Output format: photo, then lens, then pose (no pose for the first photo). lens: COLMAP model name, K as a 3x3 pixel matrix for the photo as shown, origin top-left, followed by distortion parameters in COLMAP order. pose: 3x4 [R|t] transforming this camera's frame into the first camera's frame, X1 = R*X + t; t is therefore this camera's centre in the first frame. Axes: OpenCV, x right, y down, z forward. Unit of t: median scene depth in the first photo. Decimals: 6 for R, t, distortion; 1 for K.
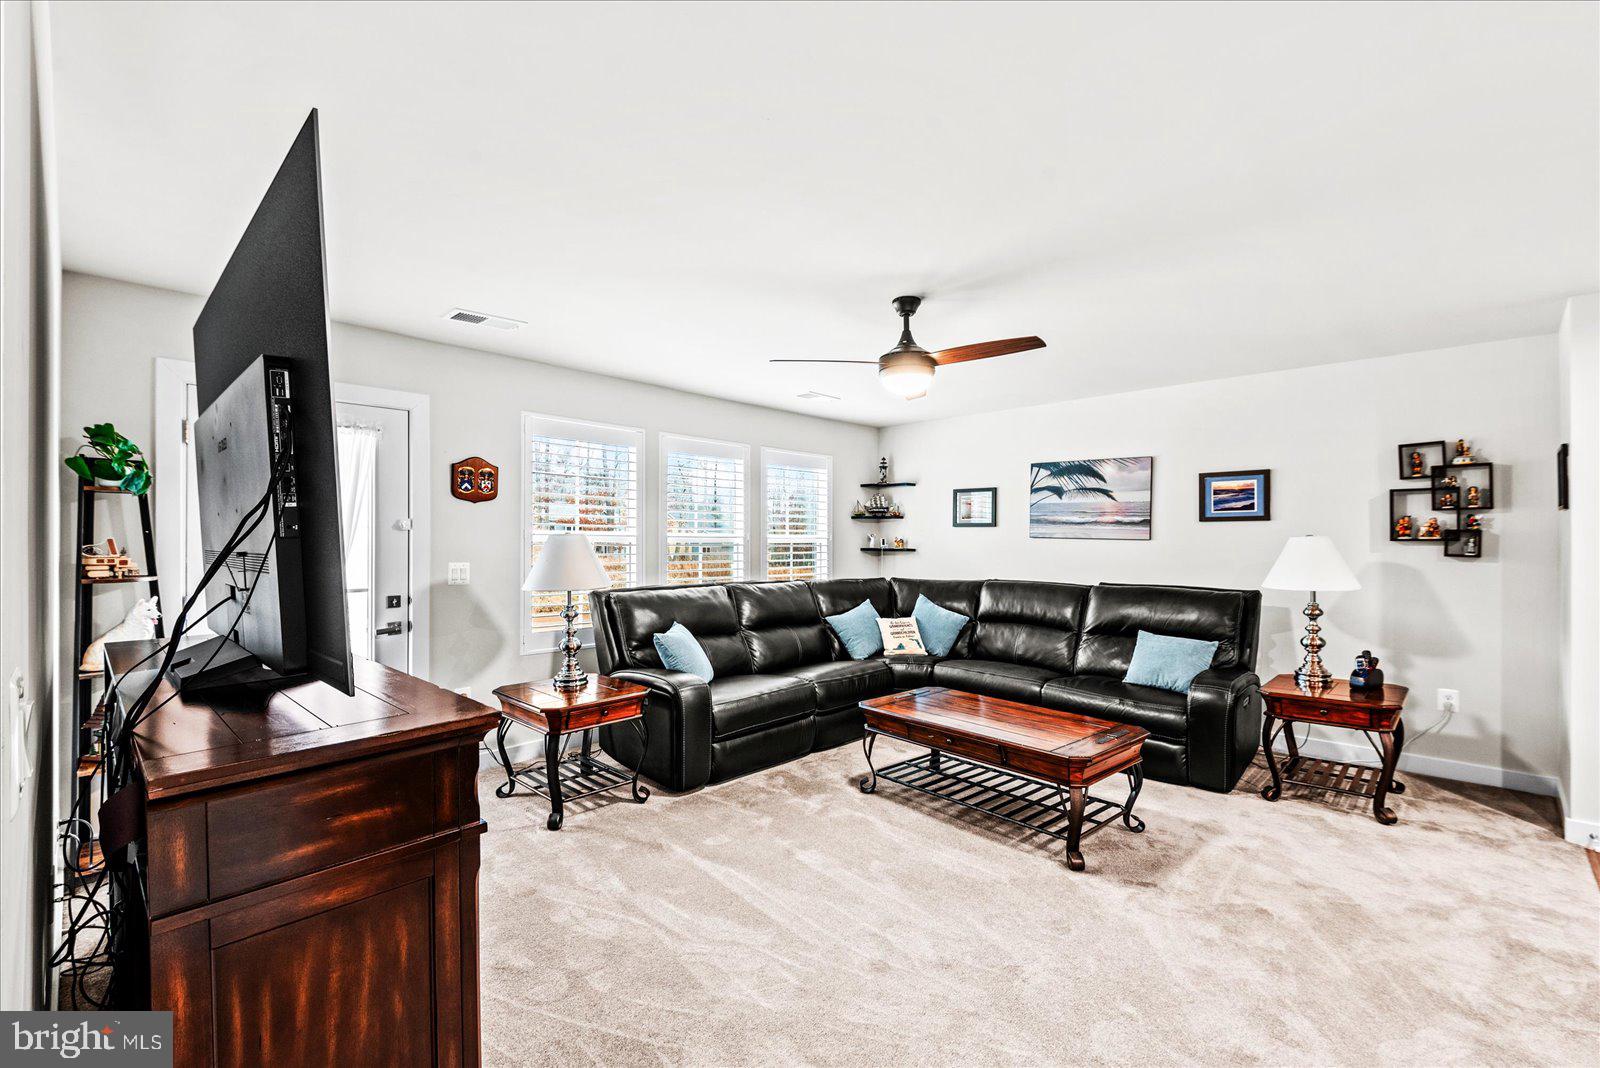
lens RADIAL K [[706.4, 0, 784.6], [0, 706.4, 540.4], [0, 0, 1]] dist [0.008219, -0.004153]
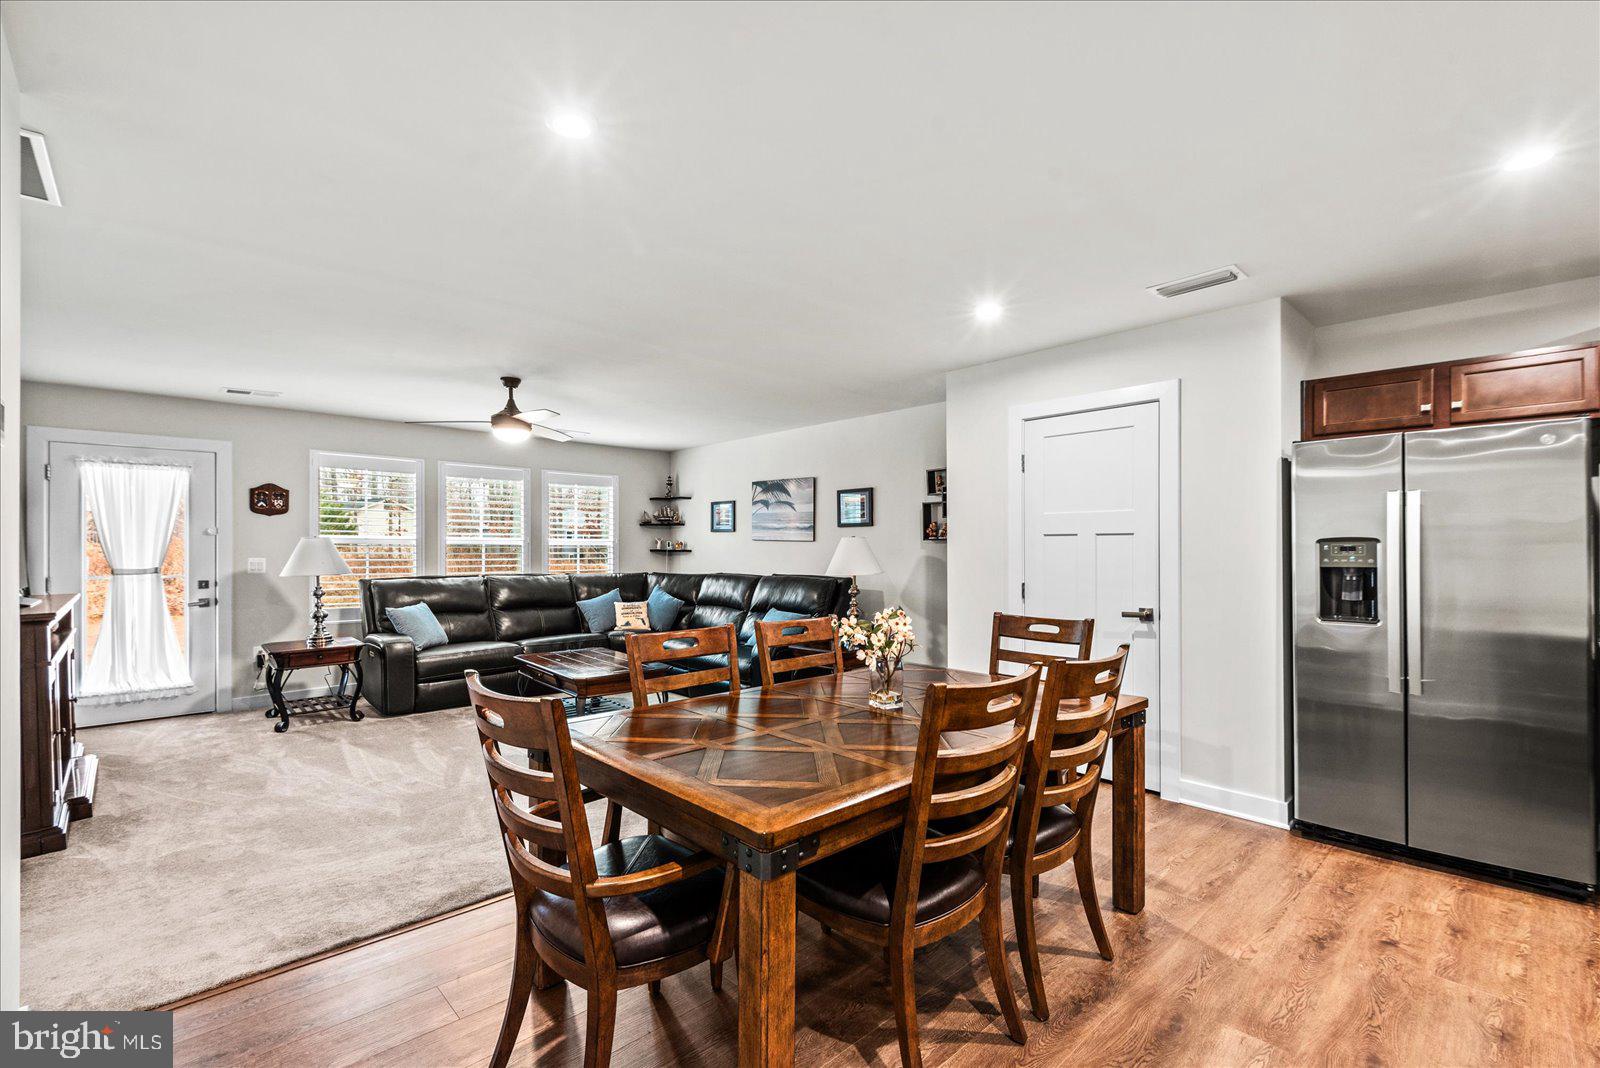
lens RADIAL K [[706.4, 0, 785.7], [0, 706.4, 545.8], [0, 0, 1]] dist [0.008219, -0.004153]
pose [[0.999147, -0.003358, -0.041147, 0.528846], [0.003198, 0.999987, -0.003954, 0.012955], [0.041159, 0.003819, 0.999145, -0.302995]]
